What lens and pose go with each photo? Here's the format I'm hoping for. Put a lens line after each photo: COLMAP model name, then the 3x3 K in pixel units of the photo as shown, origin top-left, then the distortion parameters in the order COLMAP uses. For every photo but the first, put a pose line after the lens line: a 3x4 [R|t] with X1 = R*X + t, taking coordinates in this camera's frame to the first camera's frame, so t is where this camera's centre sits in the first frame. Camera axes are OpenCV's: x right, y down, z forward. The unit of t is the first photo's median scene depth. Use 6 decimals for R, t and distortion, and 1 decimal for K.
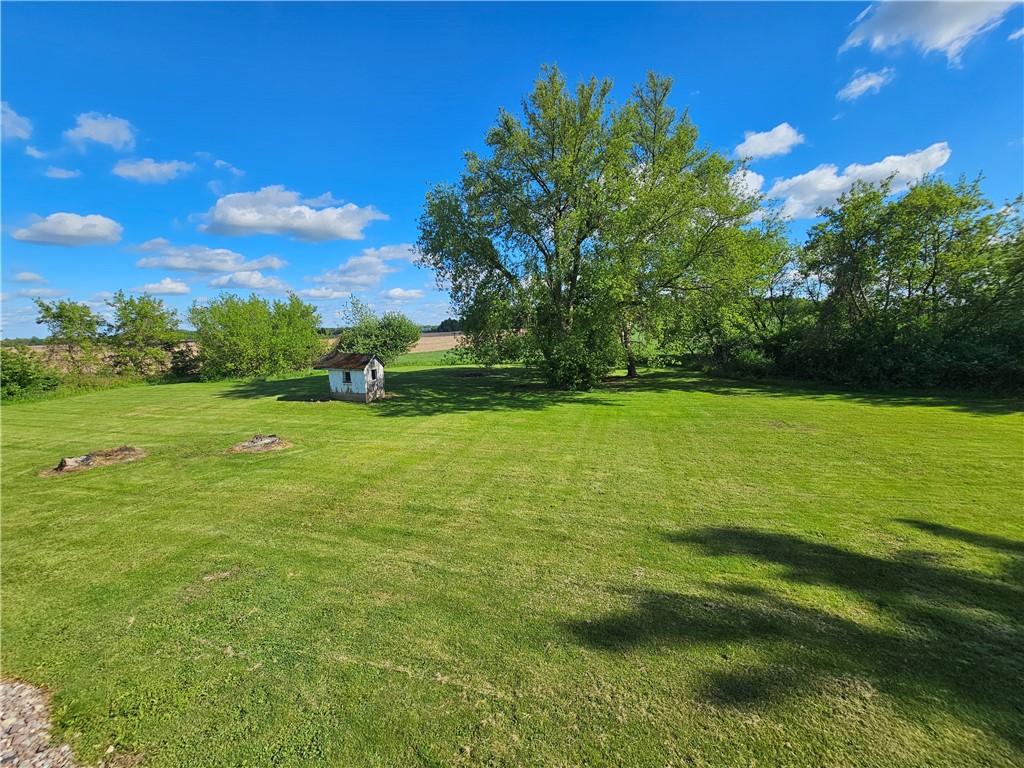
lens RADIAL K [[410.8, 0, 512.0], [0, 410.8, 387.5], [0, 0, 1]] dist [-0.001814, -0.001003]
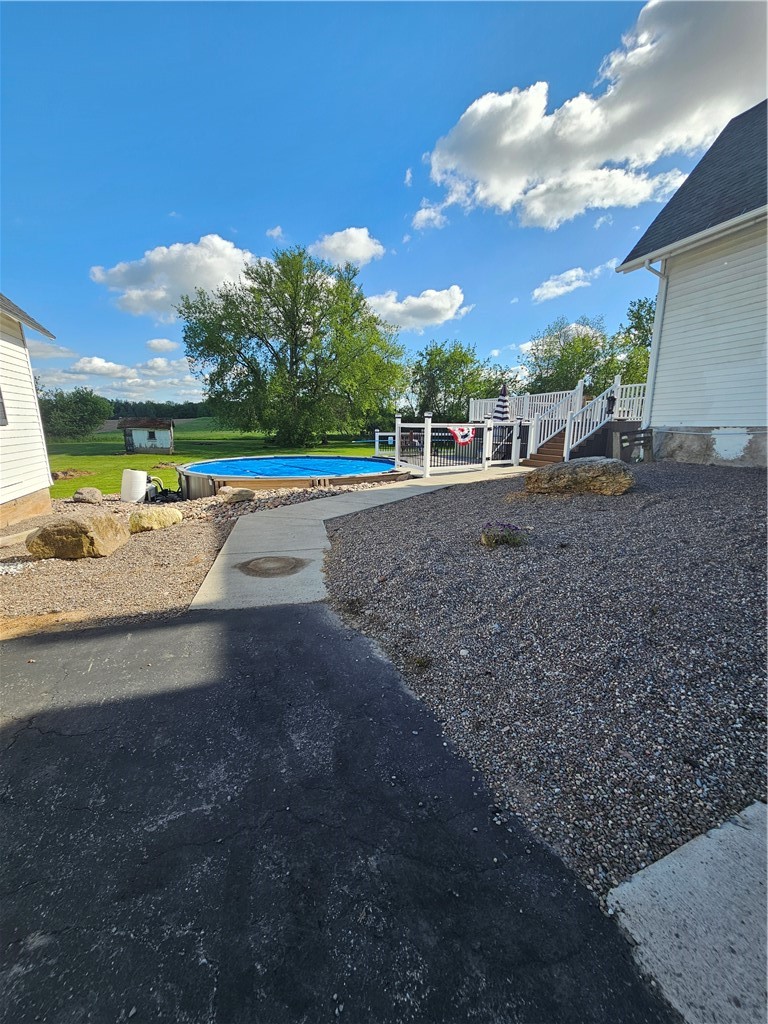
lens RADIAL K [[410.8, 0, 382.5], [0, 410.8, 503.6], [0, 0, 1]] dist [-0.001814, -0.001003]
pose [[0.804548, -0.076591, 0.588928, -0.508987], [0.051711, 0.996917, 0.059006, 0.129178], [-0.591632, -0.017019, 0.806029, -0.407257]]
